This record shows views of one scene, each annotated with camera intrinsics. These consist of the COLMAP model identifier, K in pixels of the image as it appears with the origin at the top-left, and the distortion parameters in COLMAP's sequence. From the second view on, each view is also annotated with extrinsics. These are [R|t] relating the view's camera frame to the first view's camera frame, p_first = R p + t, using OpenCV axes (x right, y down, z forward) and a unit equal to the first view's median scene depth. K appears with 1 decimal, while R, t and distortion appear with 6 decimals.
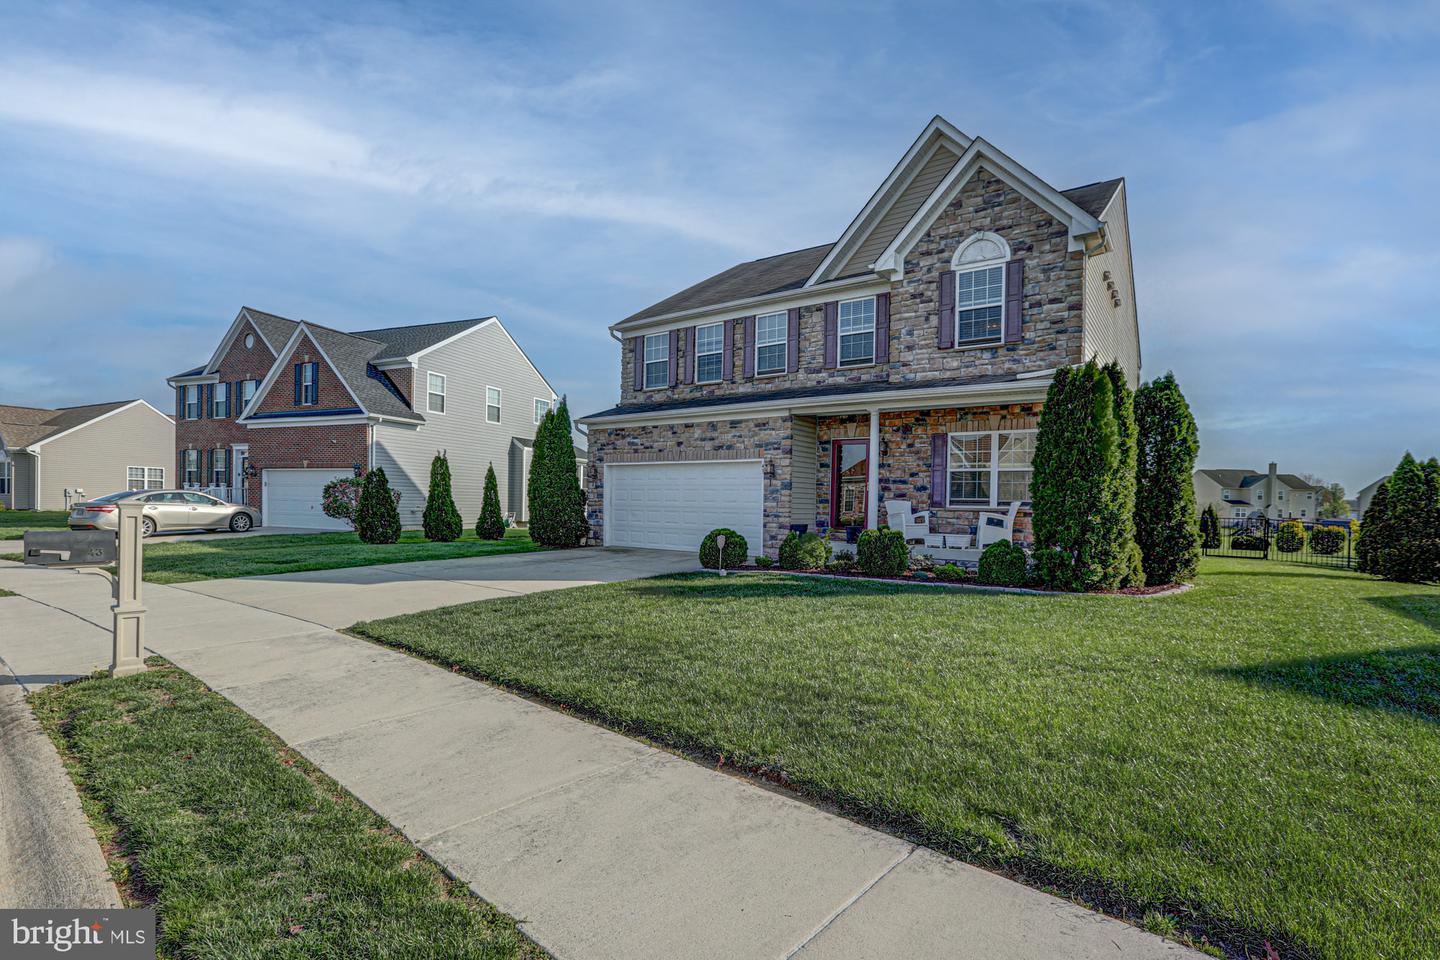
lens RADIAL K [[688.2, 0, 691.3], [0, 688.2, 506.5], [0, 0, 1]] dist [-0.069591, 0.035628]
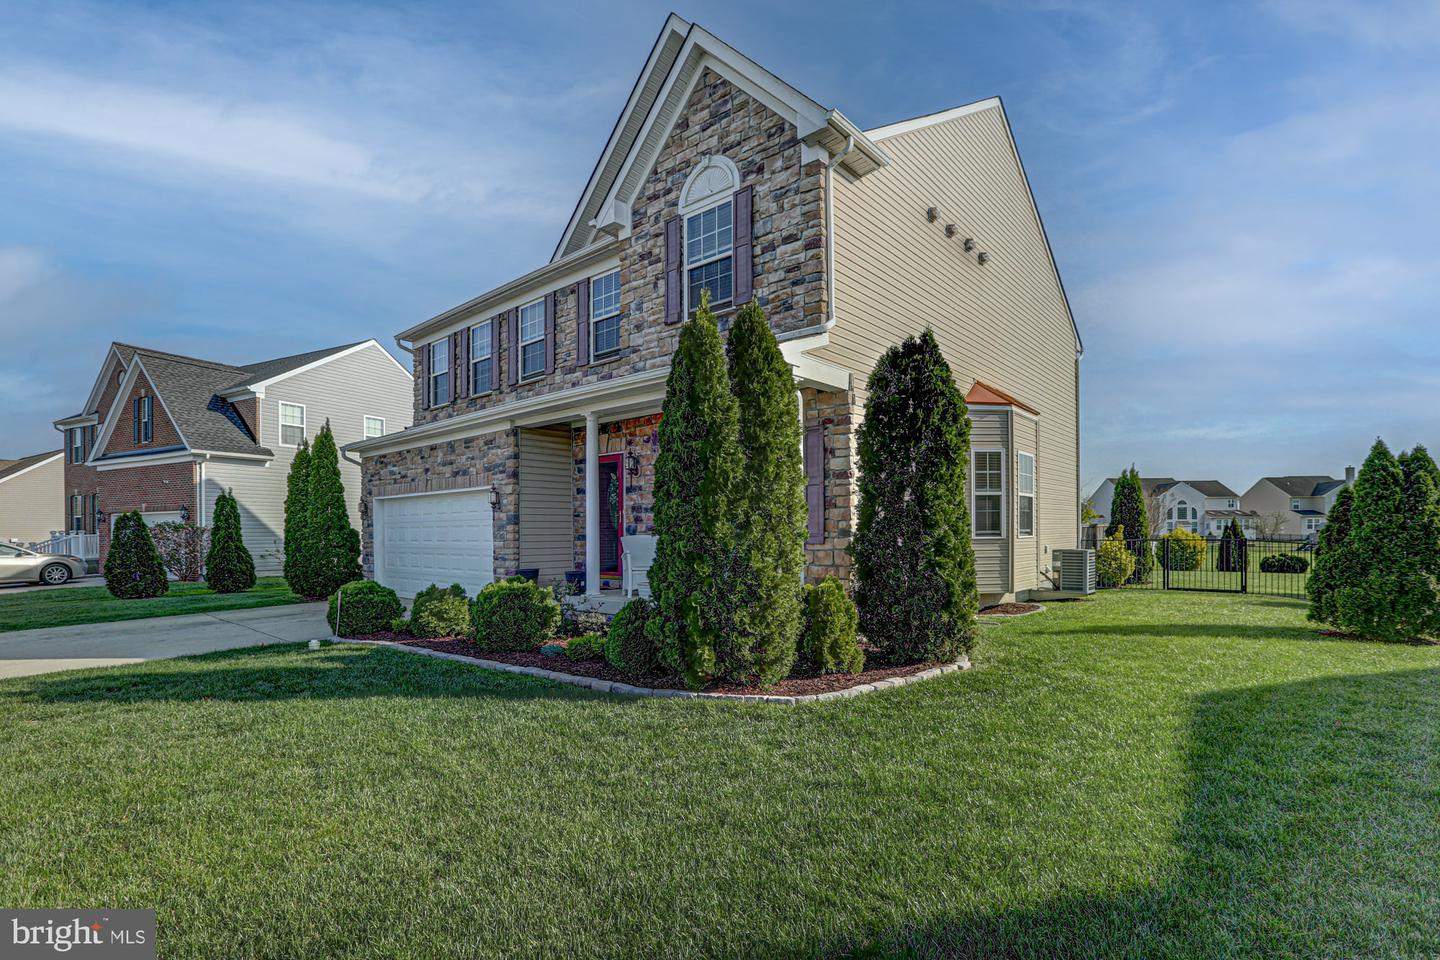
lens RADIAL K [[657.5, 0, 719.0], [0, 657.5, 532.8], [0, 0, 1]] dist [-0.070845, 0.028314]
pose [[0.999197, -0.029473, -0.027157, 0.367196], [0.029464, 0.999566, -0.000722, -0.007487], [0.027166, -0.000079, 0.999631, 0.262870]]
